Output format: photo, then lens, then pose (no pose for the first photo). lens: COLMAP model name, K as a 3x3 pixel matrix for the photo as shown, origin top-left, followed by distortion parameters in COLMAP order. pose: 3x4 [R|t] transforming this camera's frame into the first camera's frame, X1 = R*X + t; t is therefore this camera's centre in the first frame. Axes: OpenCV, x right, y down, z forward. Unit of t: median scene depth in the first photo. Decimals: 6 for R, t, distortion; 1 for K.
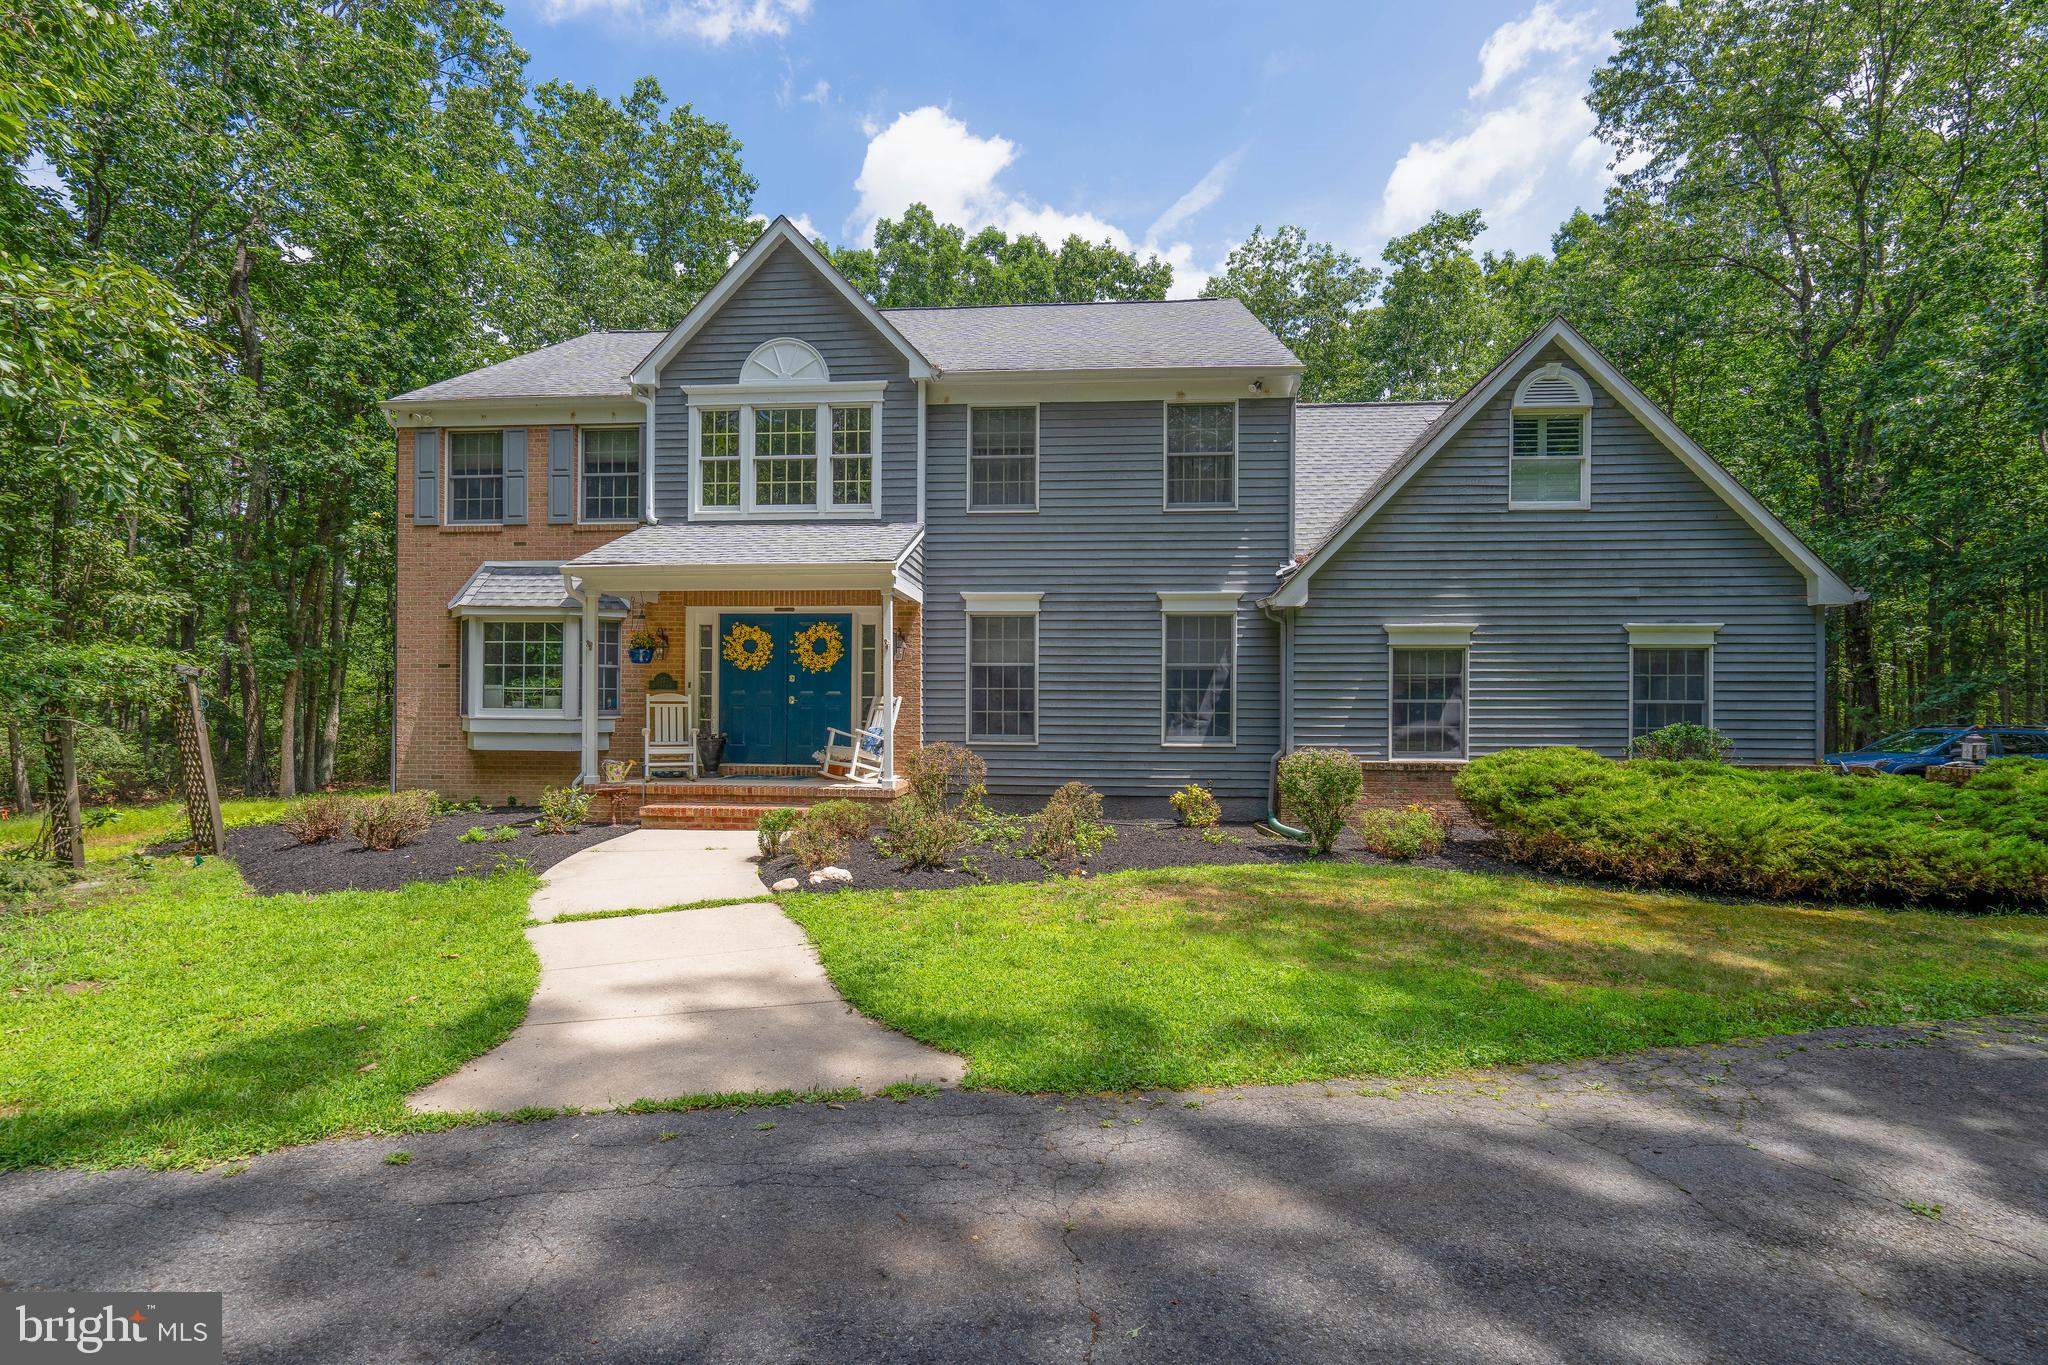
lens RADIAL K [[967.0, 0, 1021.1], [0, 967.0, 689.1], [0, 0, 1]] dist [-0.001837, -0.000052]
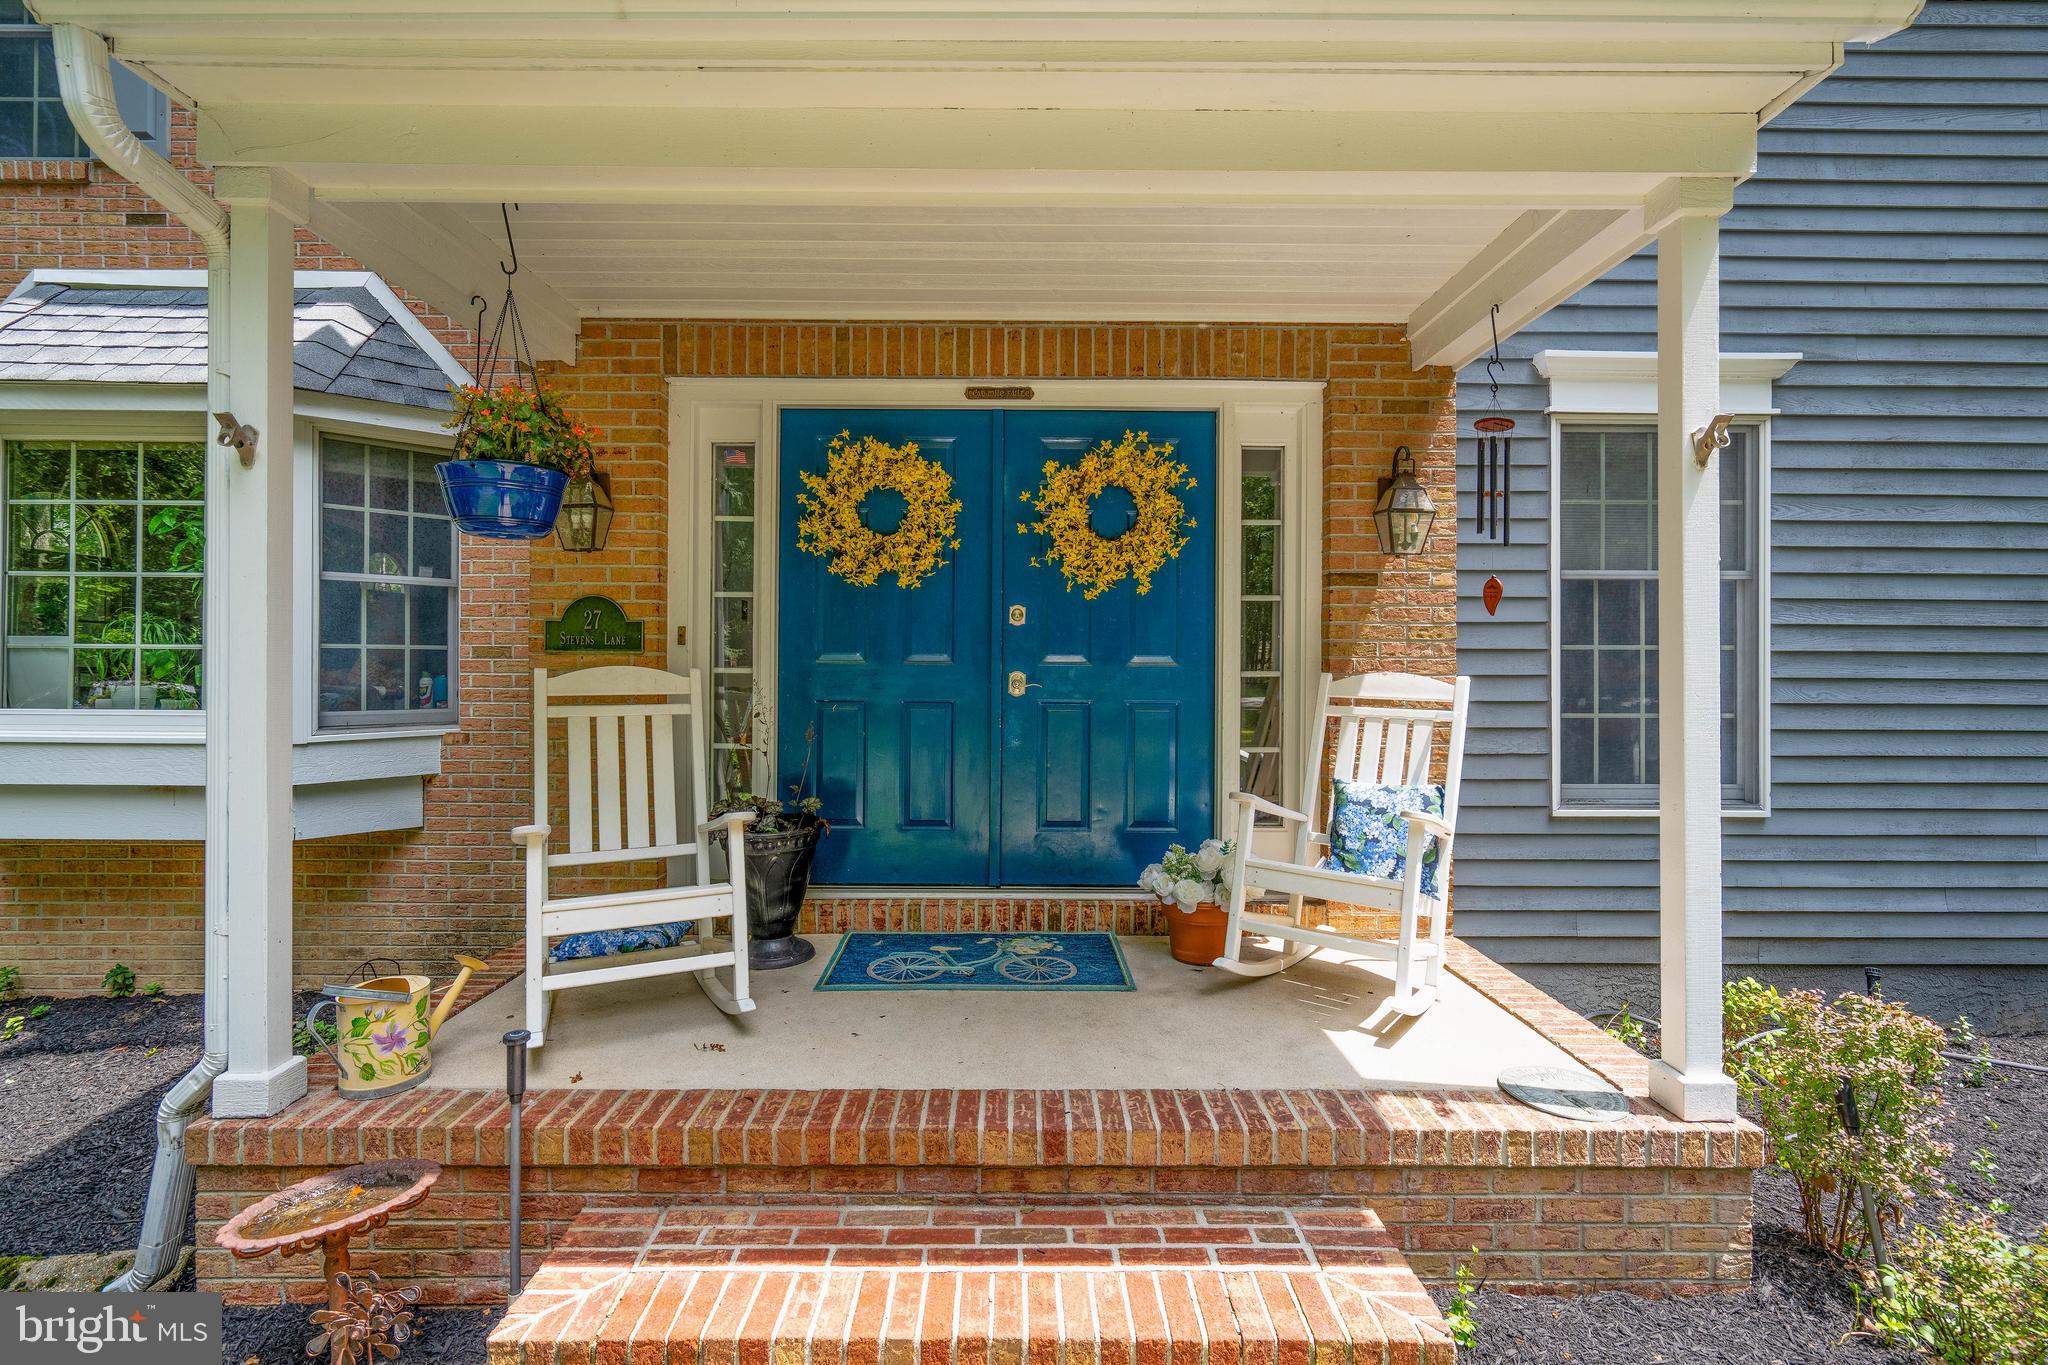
lens RADIAL K [[967.0, 0, 1035.4], [0, 967.0, 645.4], [0, 0, 1]] dist [-0.001837, -0.000052]
pose [[0.994963, -0.001016, 0.100242, -0.264918], [0.000581, 0.999990, 0.004362, -0.002517], [-0.100245, -0.004282, 0.994954, 0.689797]]
